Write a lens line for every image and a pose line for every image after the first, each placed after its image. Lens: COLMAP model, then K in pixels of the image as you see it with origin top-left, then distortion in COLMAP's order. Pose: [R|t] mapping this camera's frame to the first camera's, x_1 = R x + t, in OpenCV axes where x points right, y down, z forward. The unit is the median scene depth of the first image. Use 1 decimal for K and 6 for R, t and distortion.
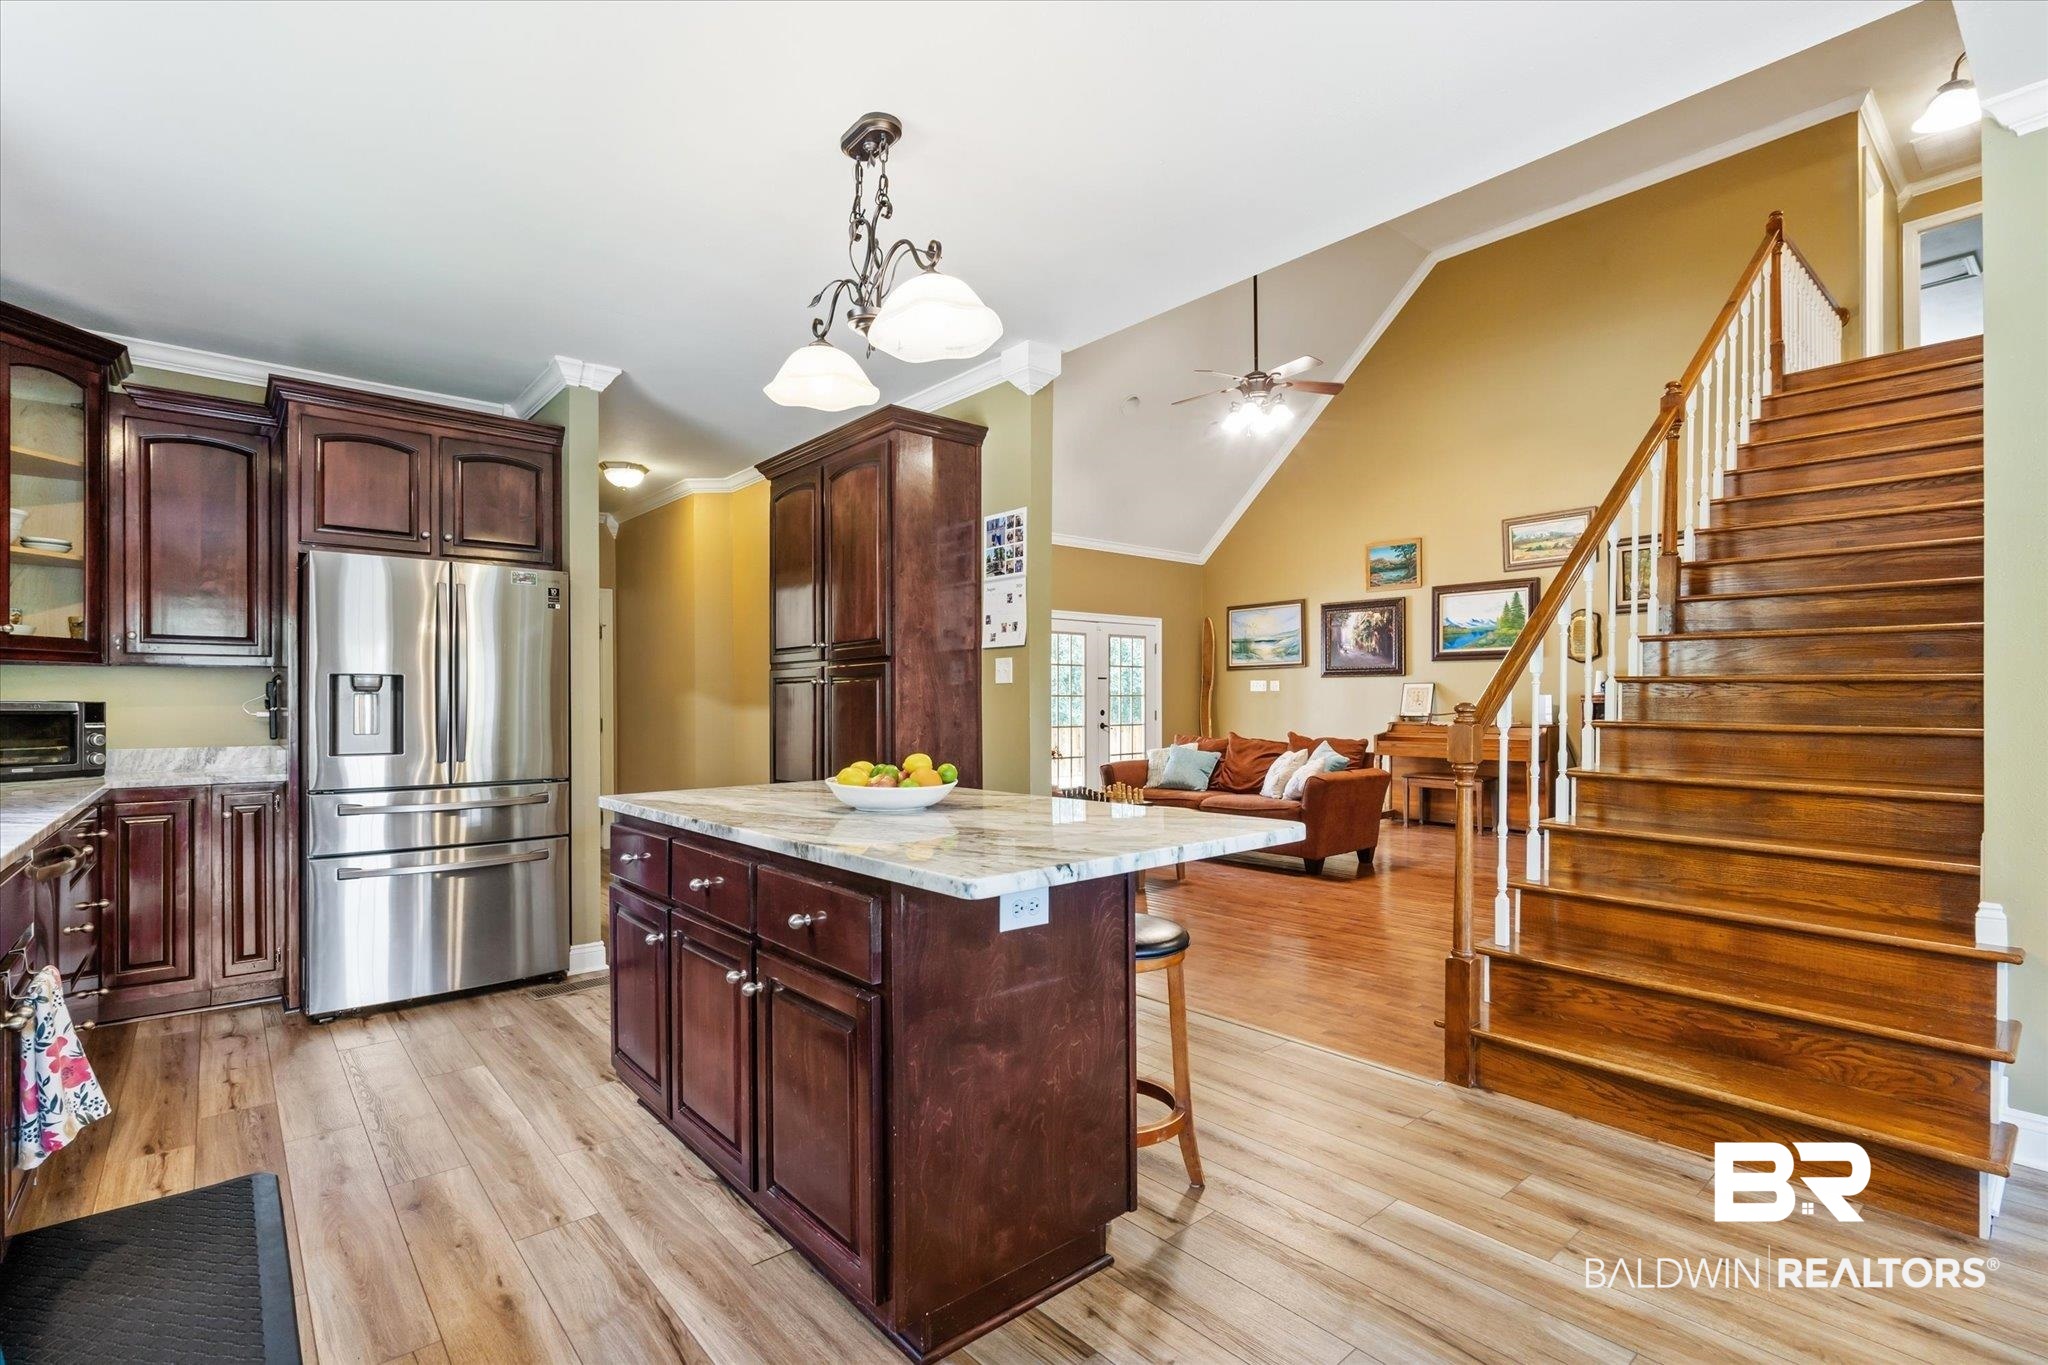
lens RADIAL K [[945.0, 0, 1030.5], [0, 945.0, 699.9], [0, 0, 1]] dist [0.002534, 0.000337]
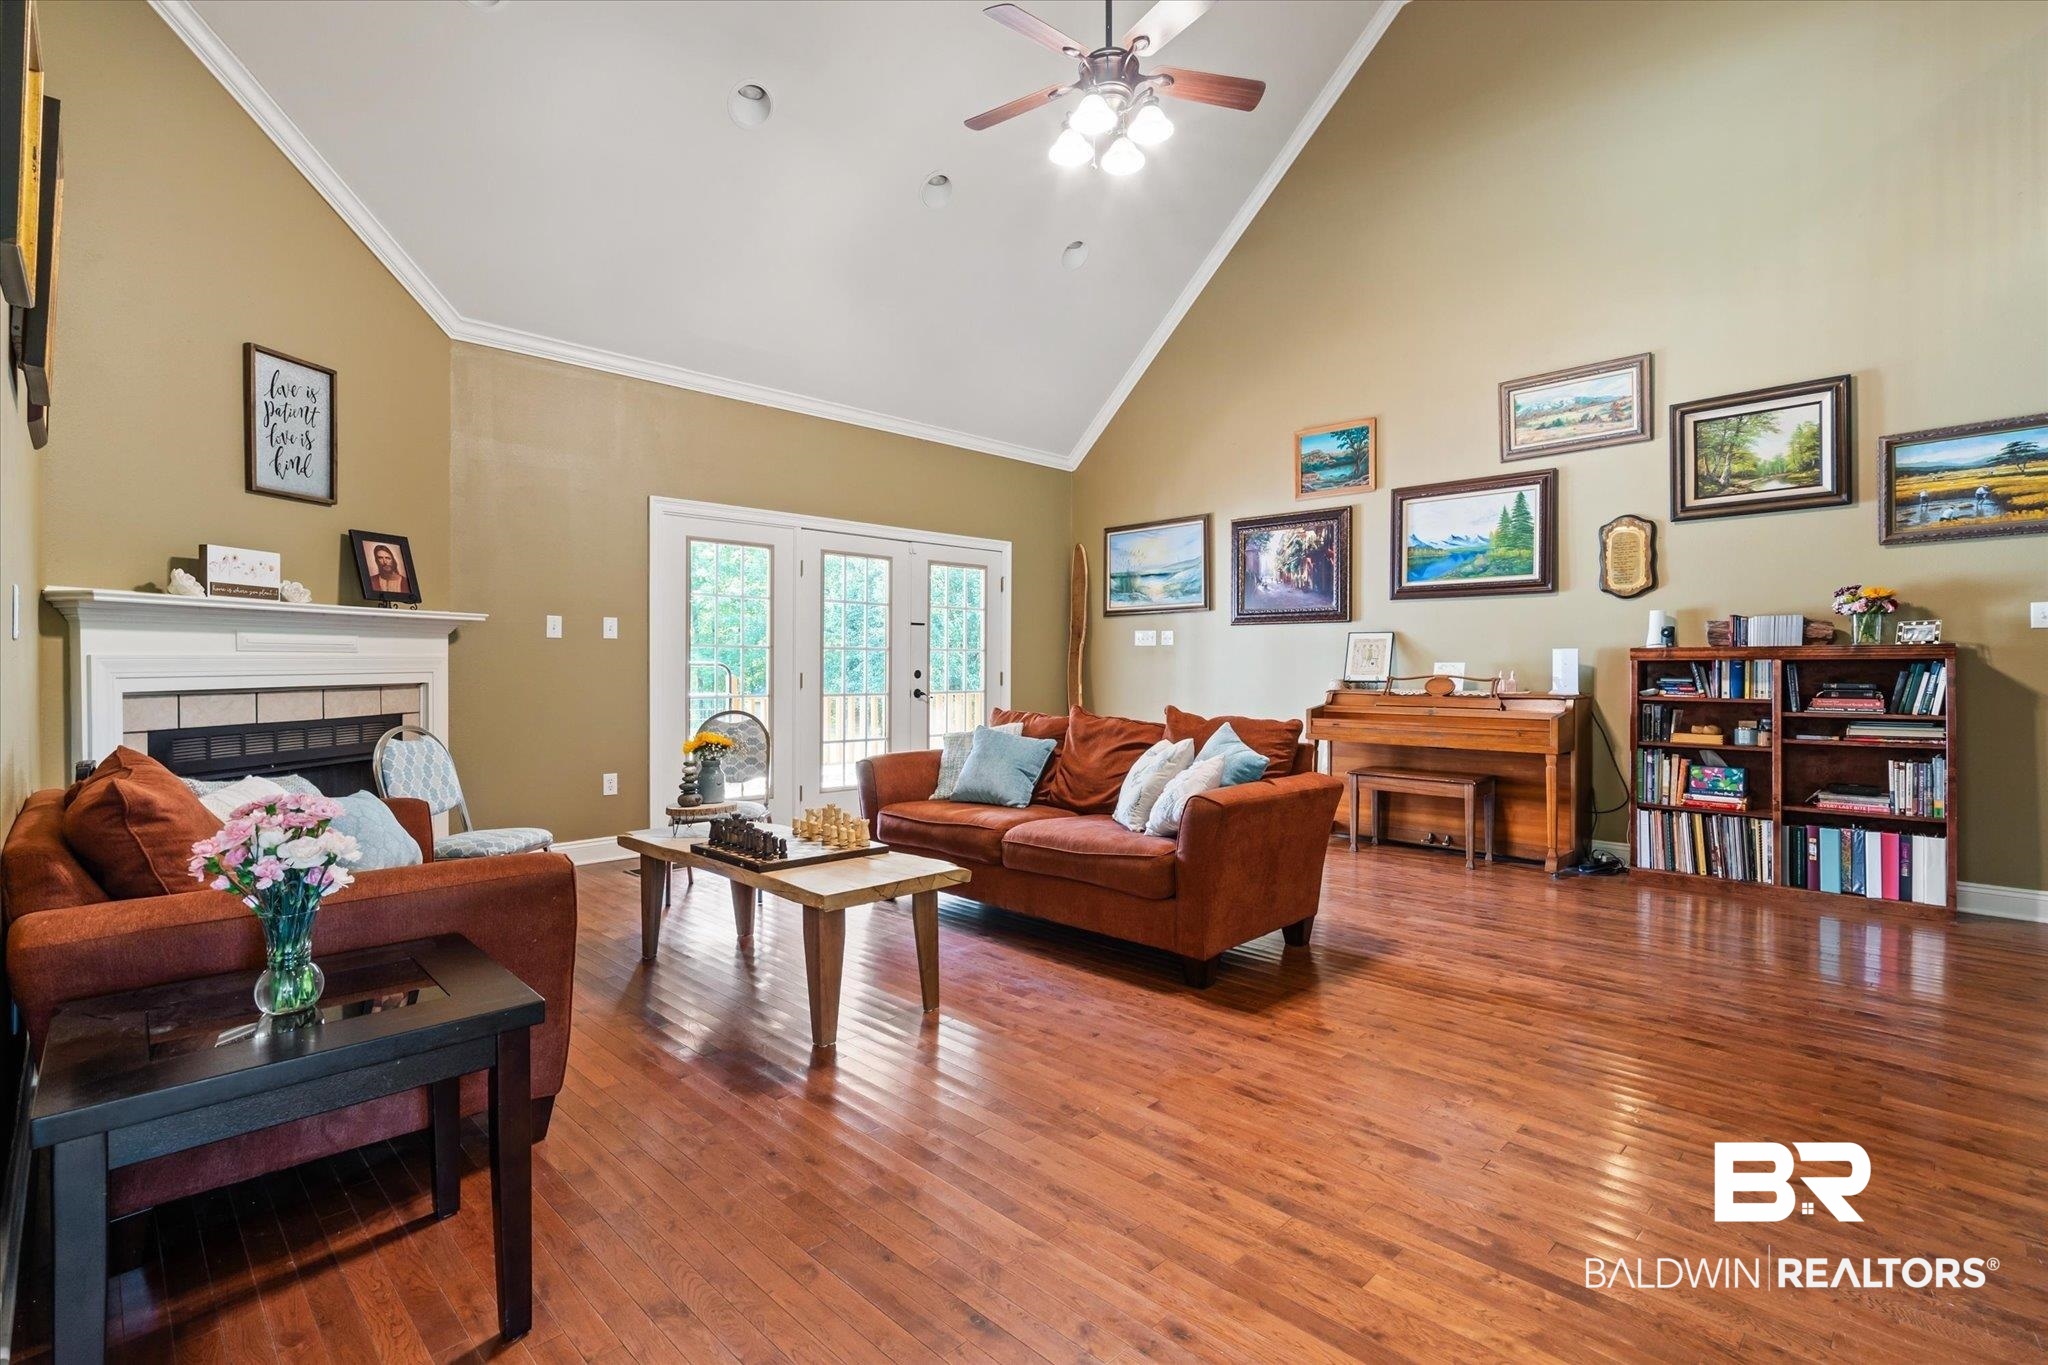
lens RADIAL K [[945.0, 0, 1025.3], [0, 945.0, 670.2], [0, 0, 1]] dist [0.002534, 0.000337]
pose [[0.997468, 0.005946, 0.070869, 0.118776], [-0.006217, 0.999974, 0.003608, 0.008559], [-0.070845, -0.004039, 0.997479, 0.350064]]
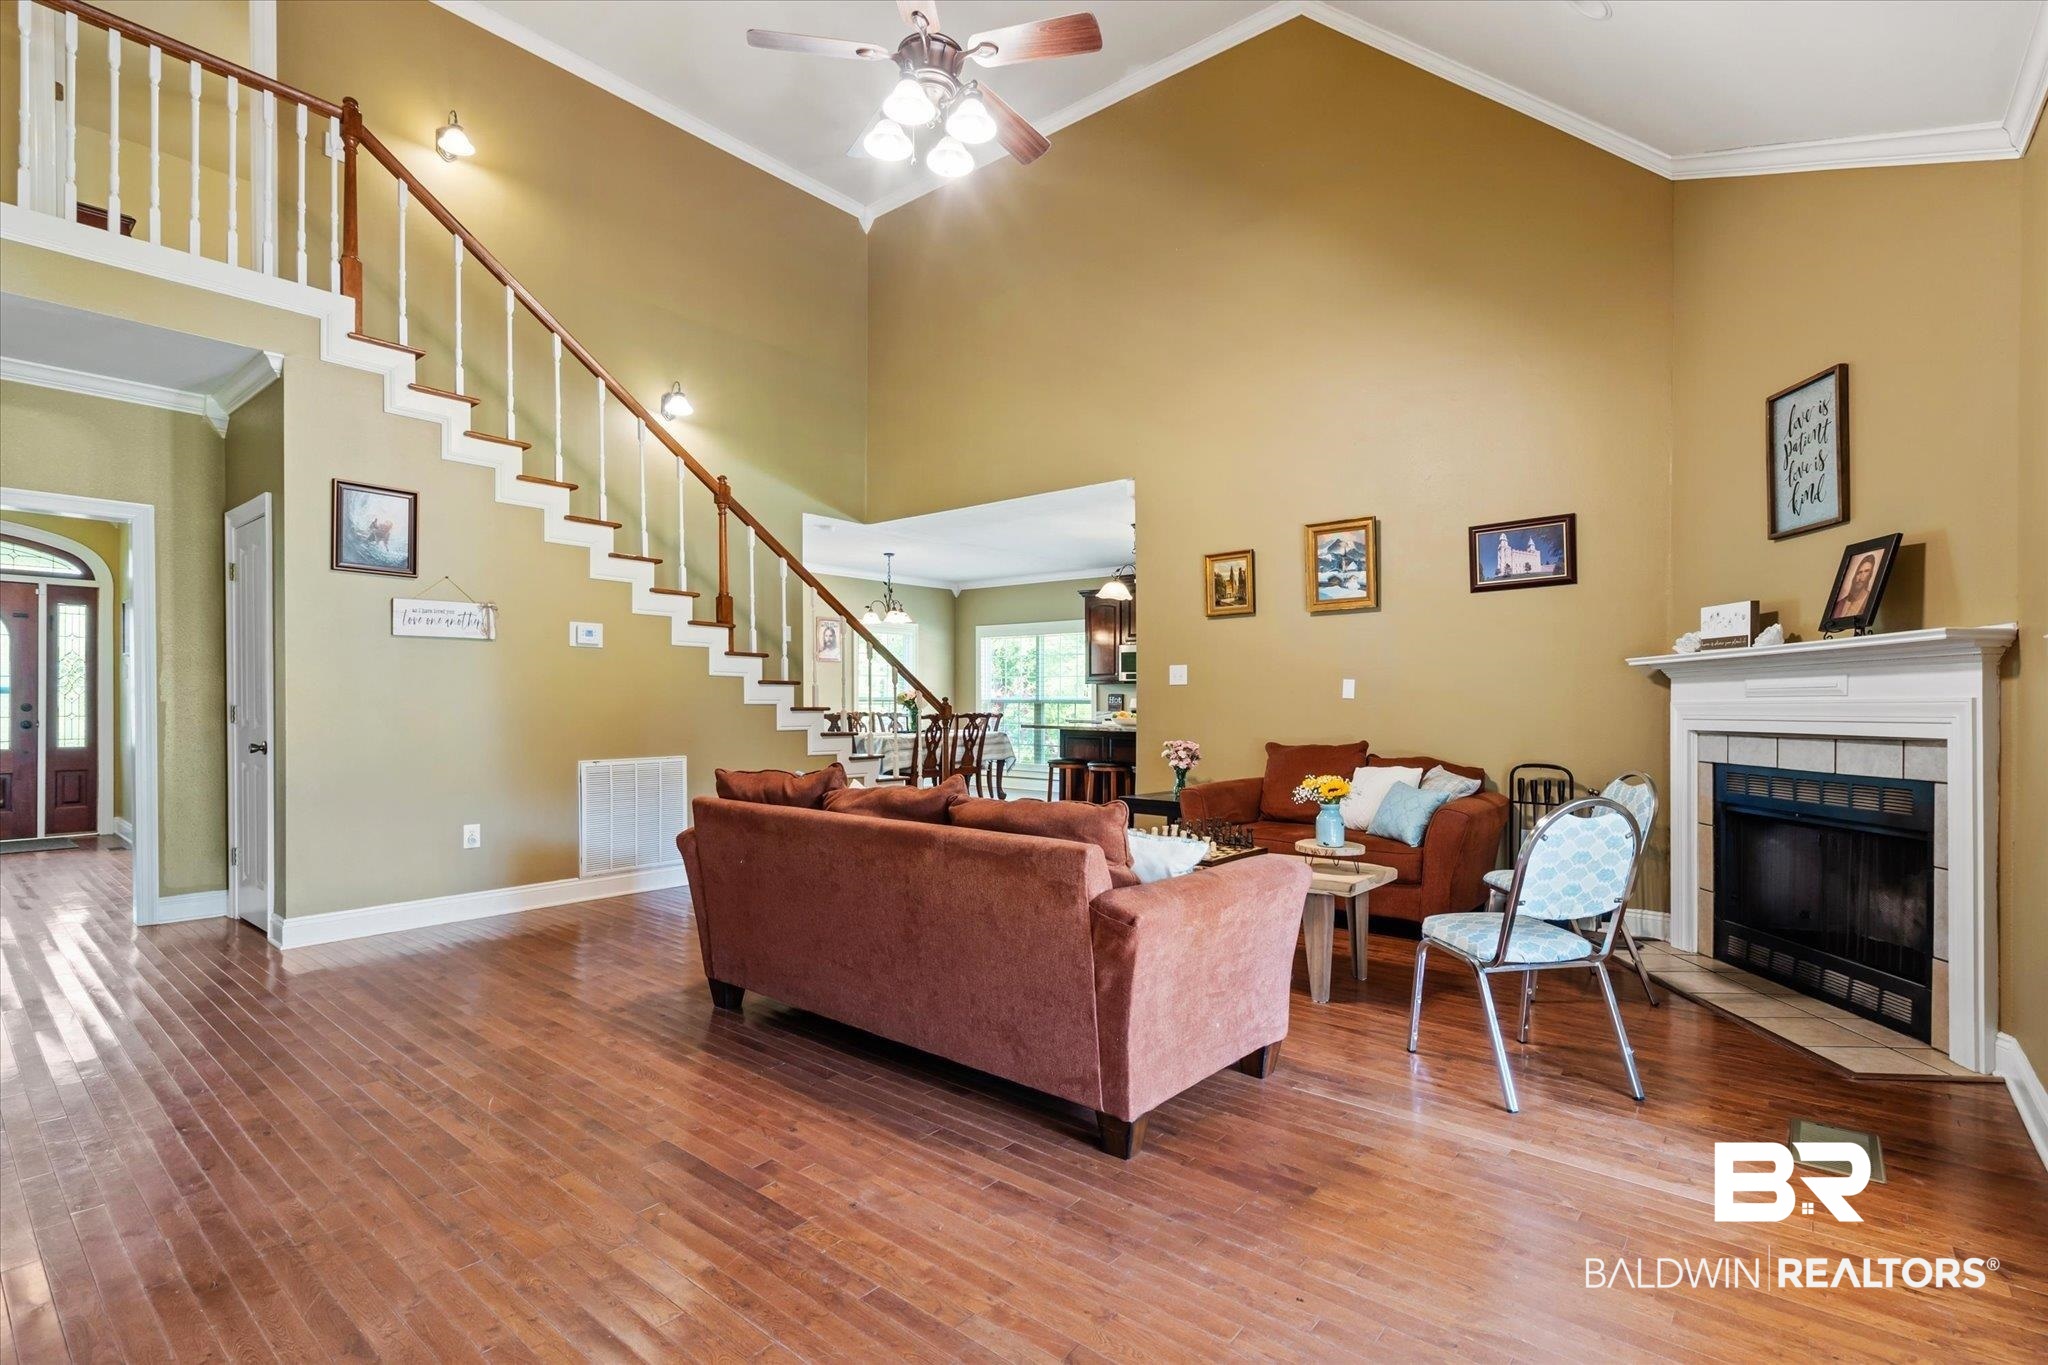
lens RADIAL K [[945.0, 0, 1025.0], [0, 945.0, 695.1], [0, 0, 1]] dist [0.002534, 0.000337]
pose [[-0.988744, 0.001591, -0.149612, 0.203556], [0.002557, 0.999977, -0.006264, 0.004913], [0.149598, -0.006577, -0.988725, 1.143611]]
